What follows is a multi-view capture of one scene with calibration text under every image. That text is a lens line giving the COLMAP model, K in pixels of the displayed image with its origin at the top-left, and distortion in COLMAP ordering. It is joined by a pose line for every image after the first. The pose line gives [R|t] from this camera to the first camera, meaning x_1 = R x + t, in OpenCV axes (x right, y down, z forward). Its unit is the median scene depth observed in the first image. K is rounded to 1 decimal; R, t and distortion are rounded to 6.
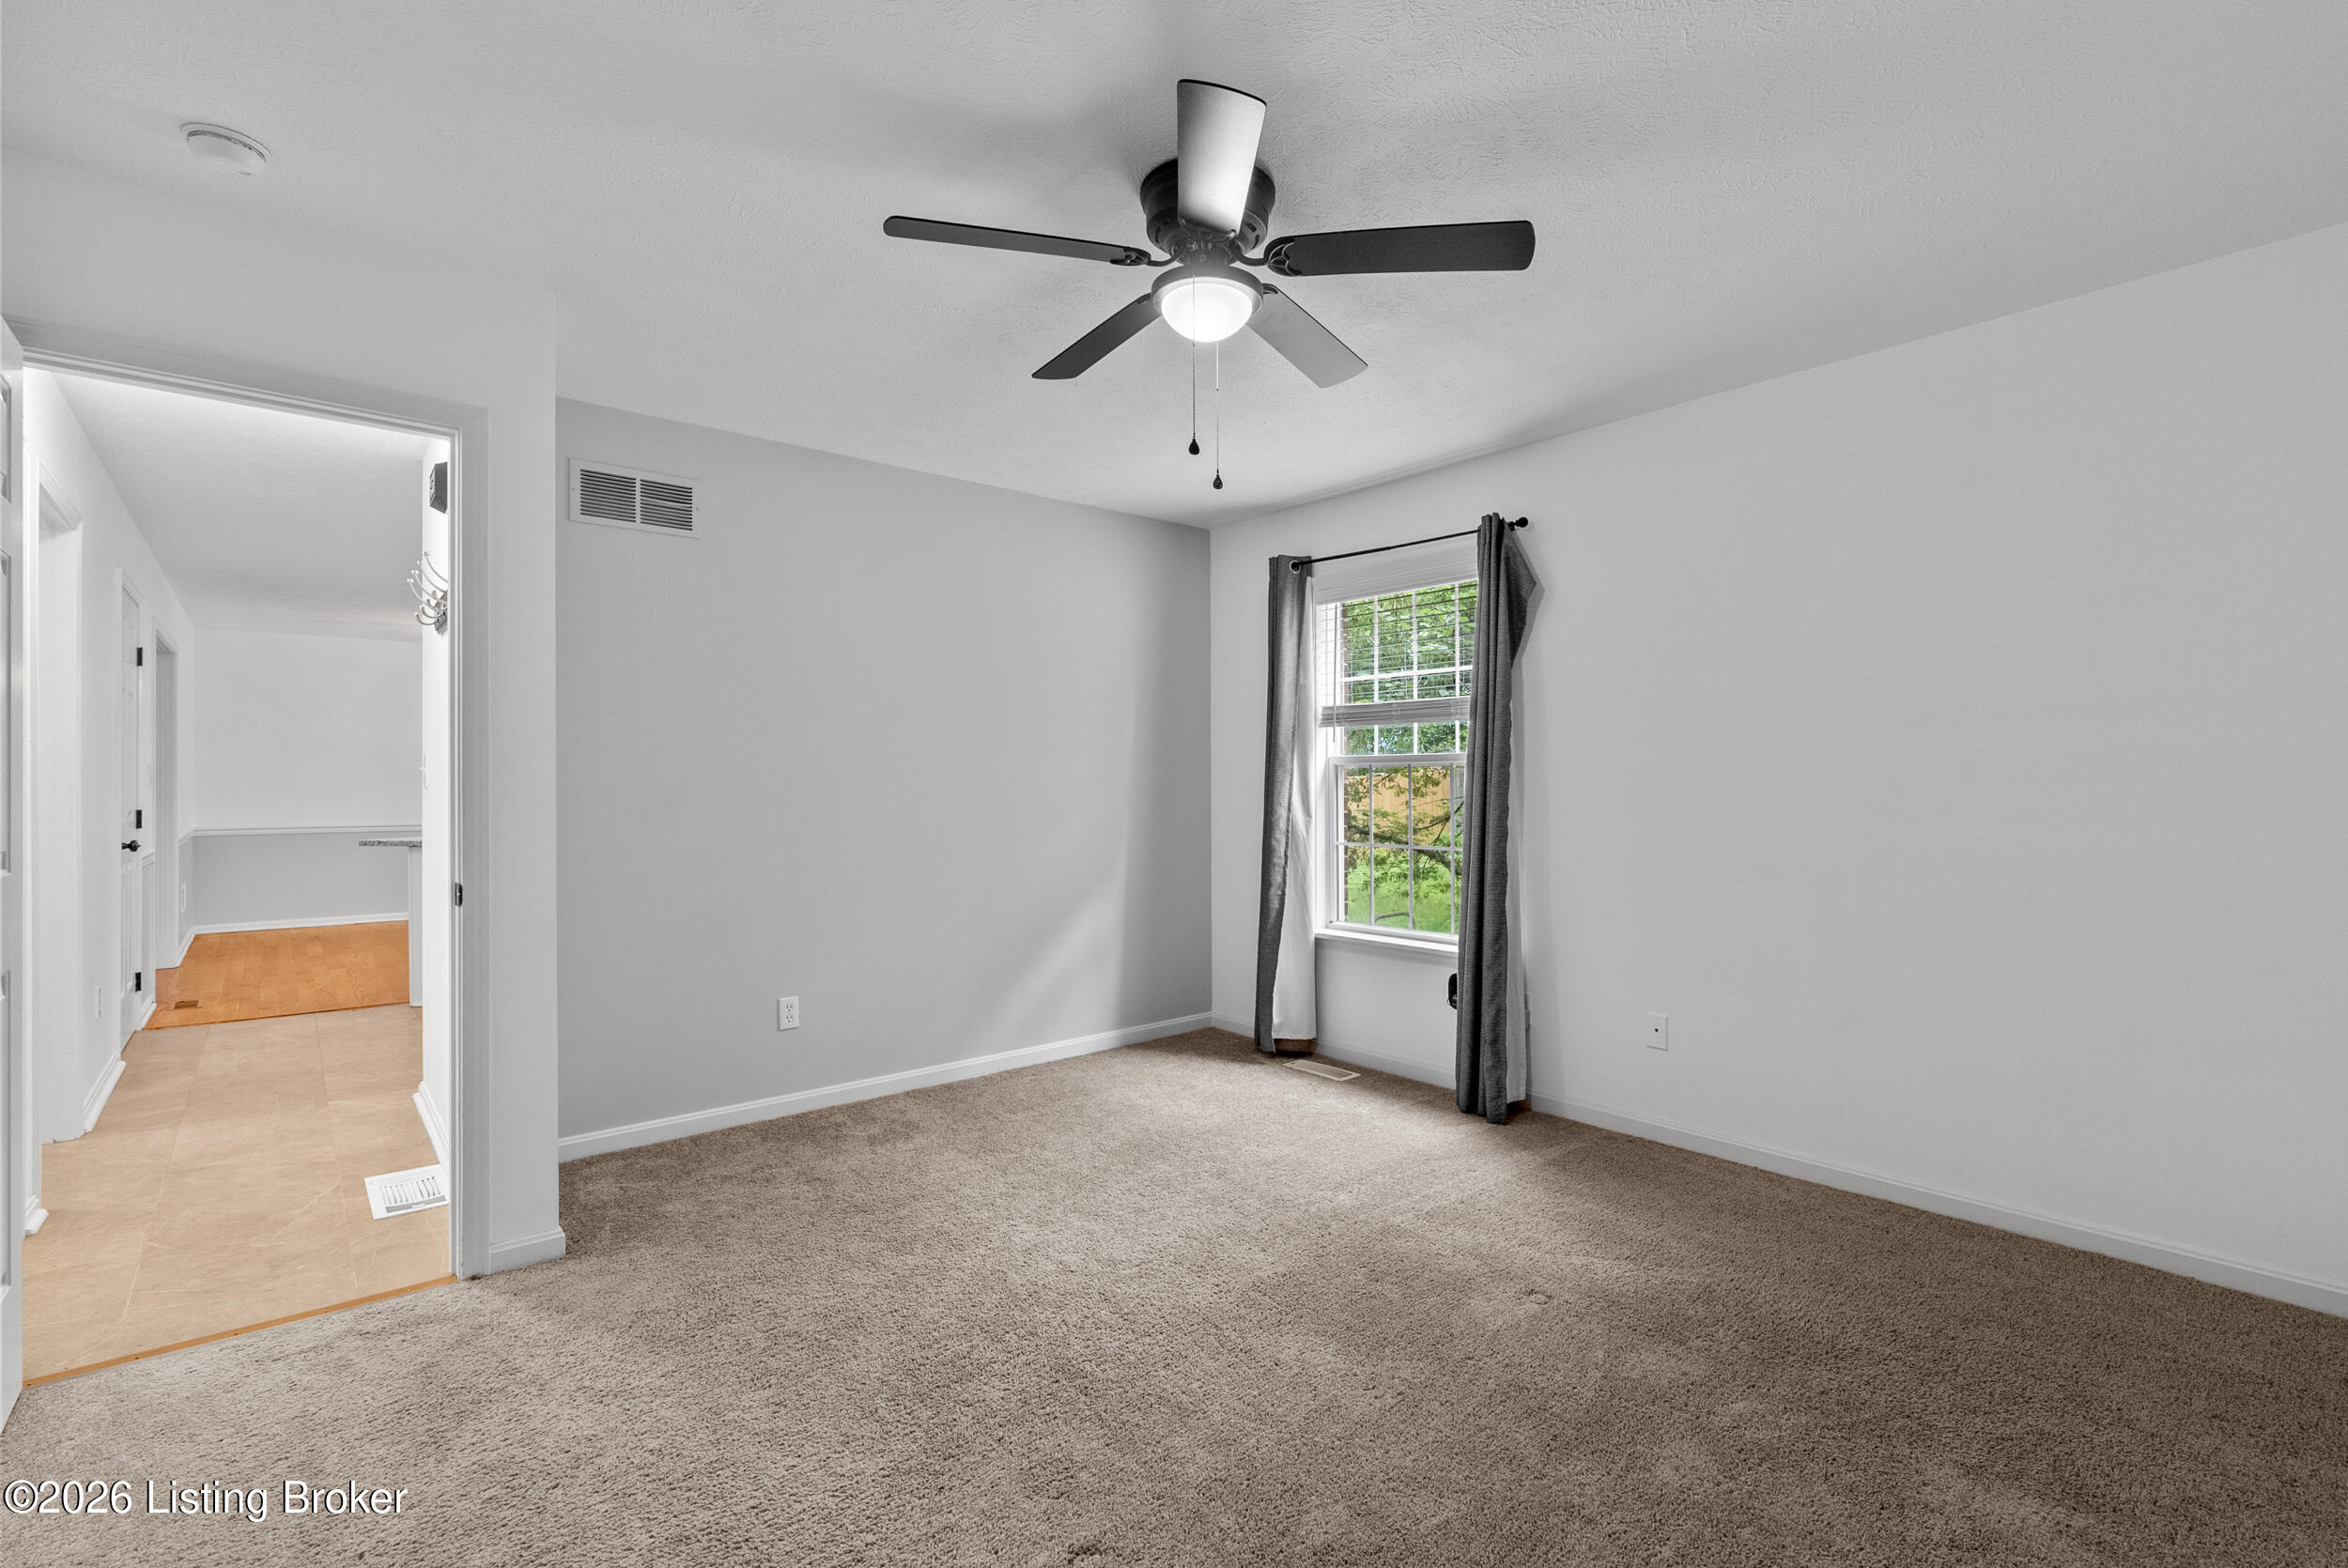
lens RADIAL K [[1062.5, 0, 1178.5], [0, 1062.5, 785.4], [0, 0, 1]] dist [-0.009979, 0.002634]
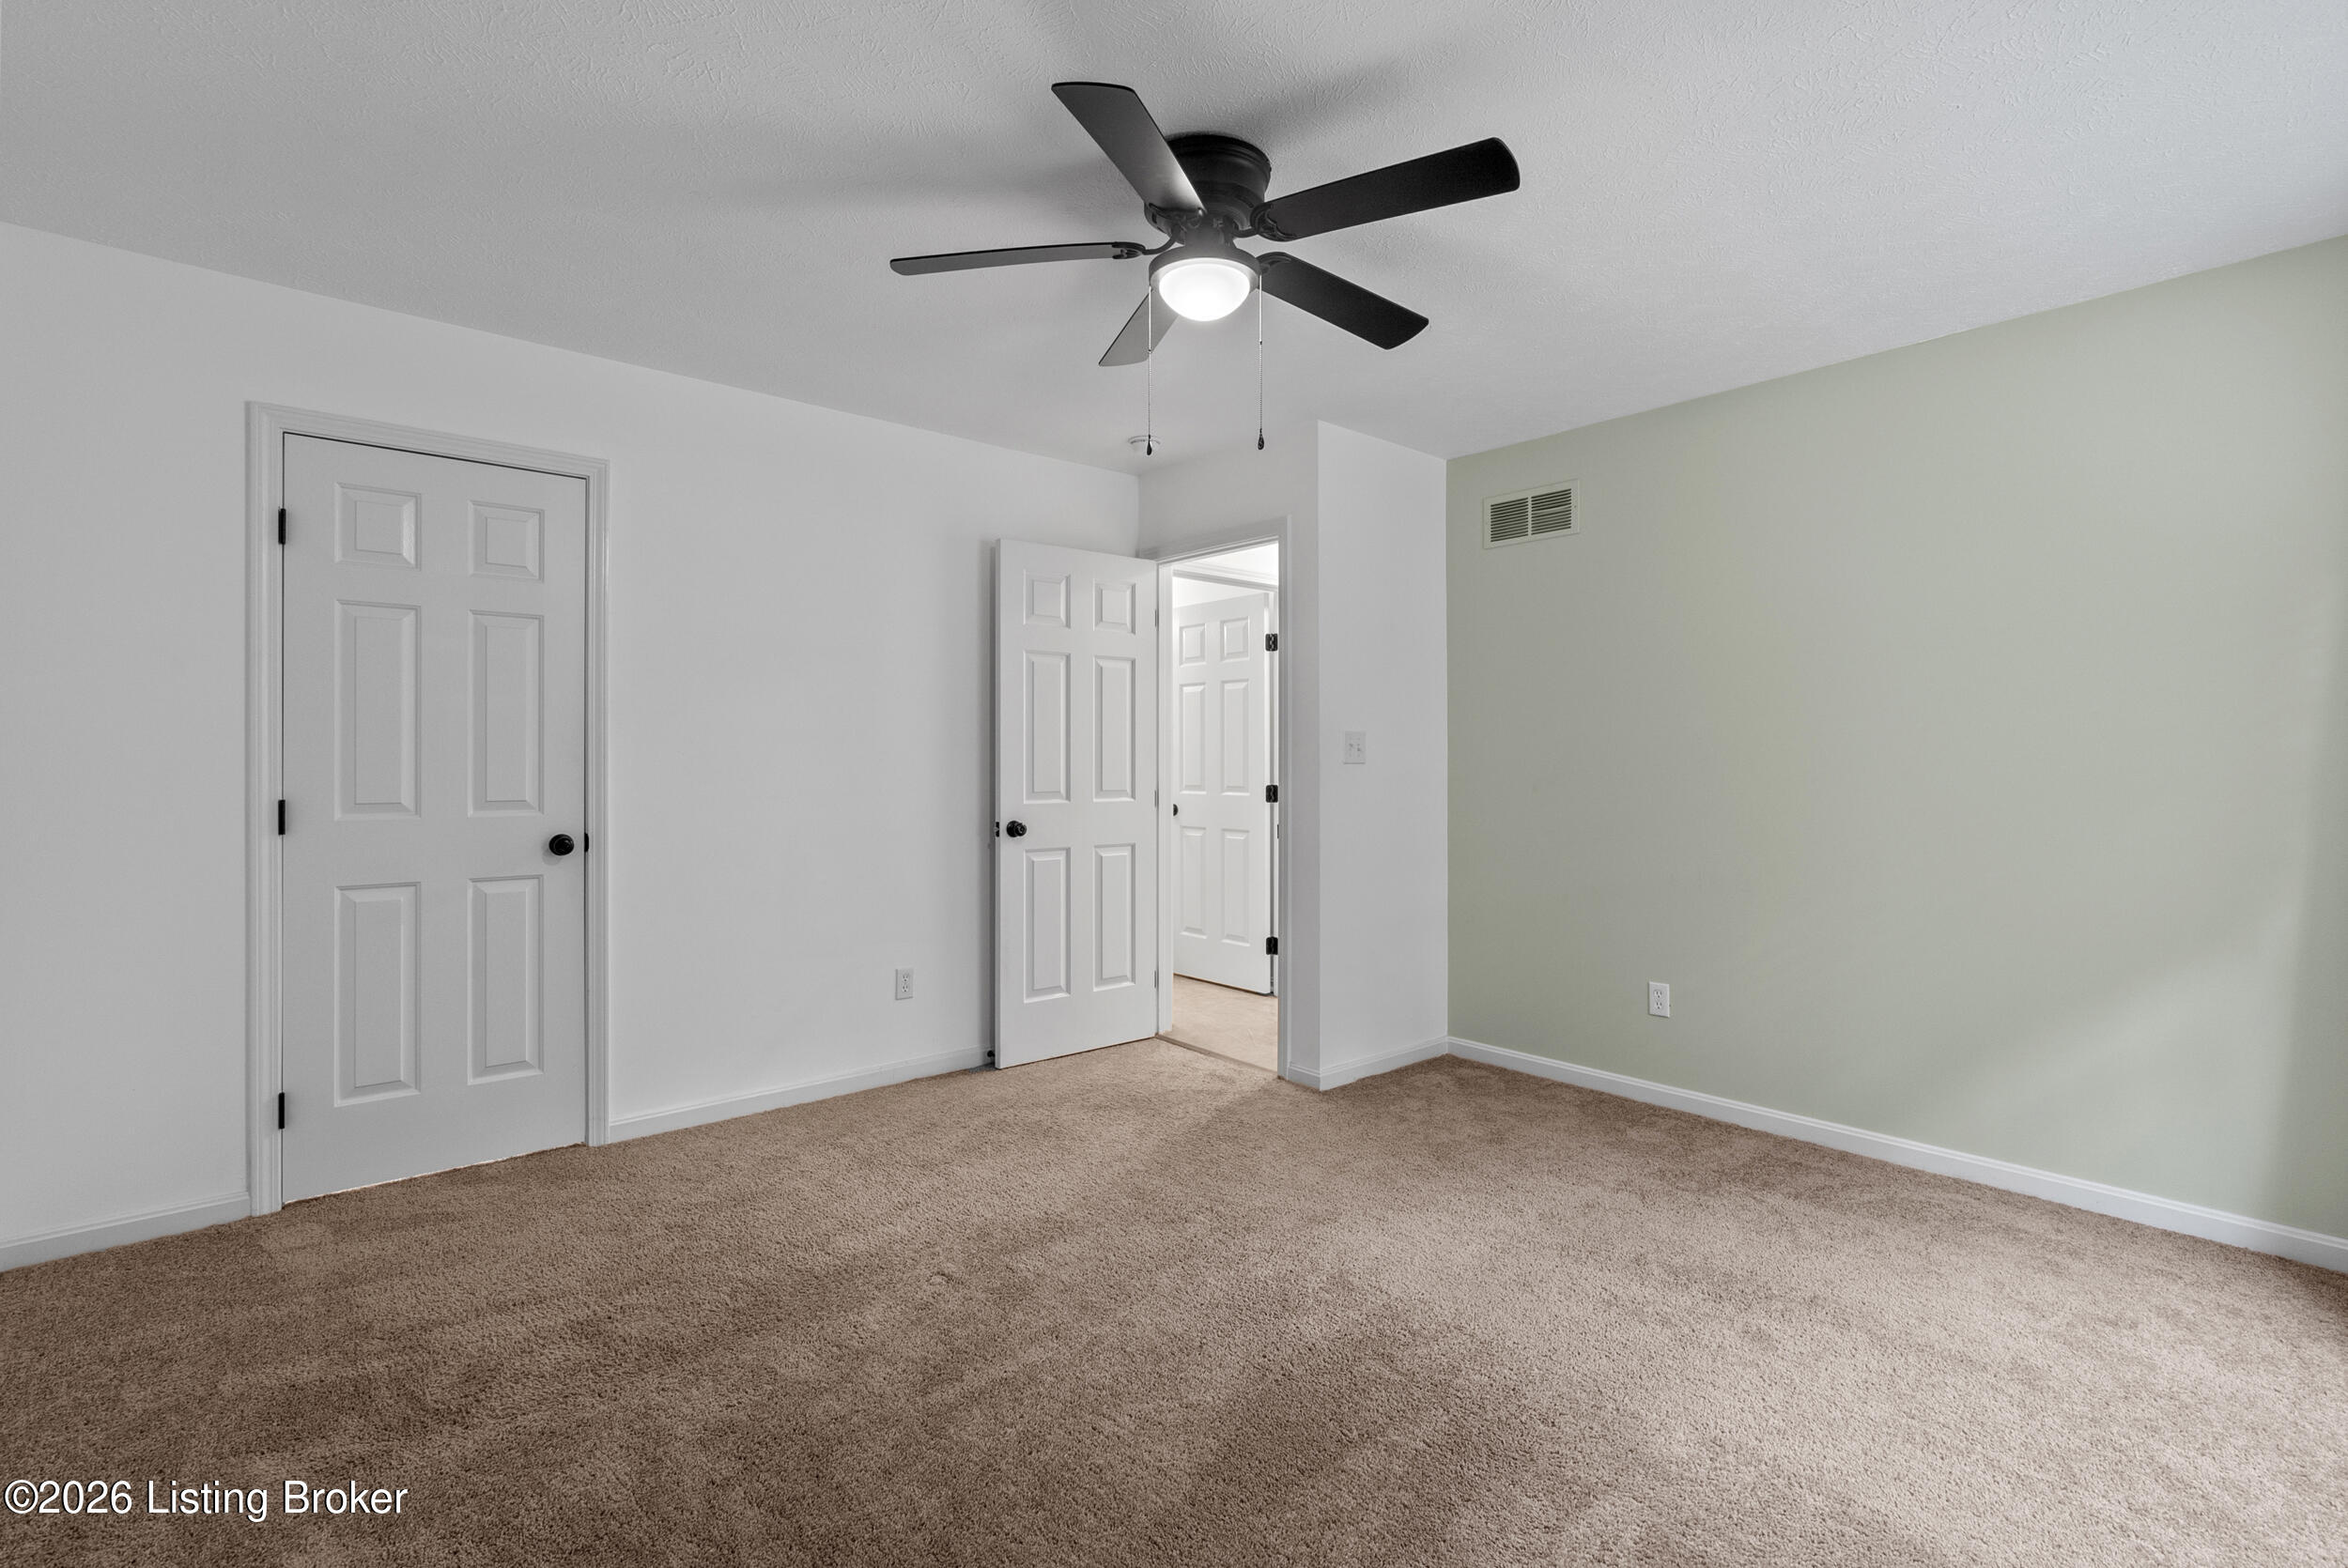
lens RADIAL K [[1062.5, 0, 1178.8], [0, 1062.5, 767.3], [0, 0, 1]] dist [-0.009979, 0.002634]
pose [[0.002338, 0.007076, -0.999972, 0.620942], [-0.002218, 0.999973, 0.007070, -0.001649], [0.999995, 0.002201, 0.002353, 0.588692]]
